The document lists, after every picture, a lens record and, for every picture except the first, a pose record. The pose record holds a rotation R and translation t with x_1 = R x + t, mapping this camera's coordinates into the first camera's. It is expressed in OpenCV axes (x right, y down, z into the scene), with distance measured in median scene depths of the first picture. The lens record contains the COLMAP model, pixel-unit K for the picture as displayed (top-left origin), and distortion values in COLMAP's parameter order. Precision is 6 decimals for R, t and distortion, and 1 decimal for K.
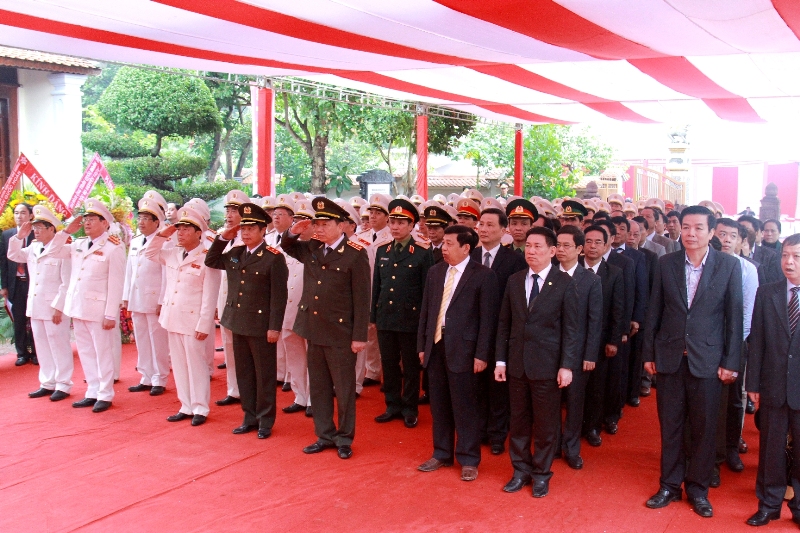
lens RADIAL K [[862.3, 0, 400.2], [0, 862.3, 299.0], [0, 0, 1]] dist [-0.139638, 0.019590]
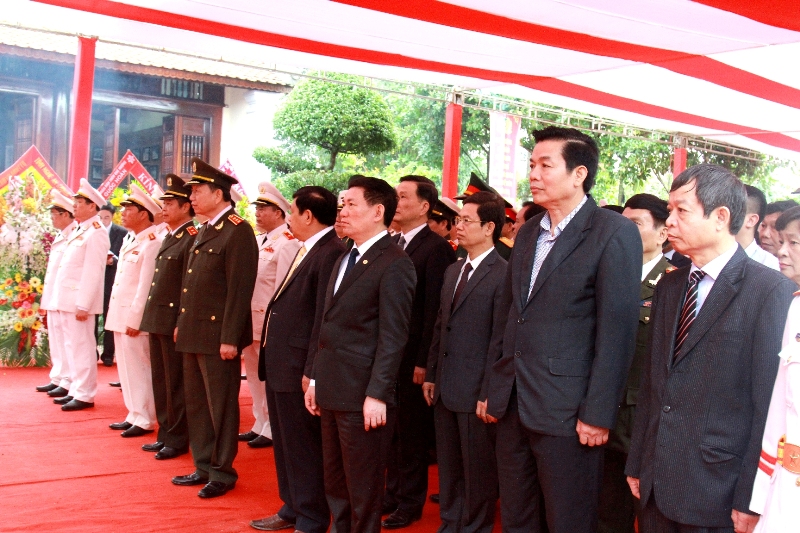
lens RADIAL K [[862.3, 0, 400.2], [0, 862.3, 299.0], [0, 0, 1]] dist [-0.139638, 0.019590]
pose [[0.912950, 0.060298, -0.403591, 0.195070], [-0.089496, 0.994530, -0.053859, 0.017389], [0.398136, 0.085290, 0.913353, 0.178422]]
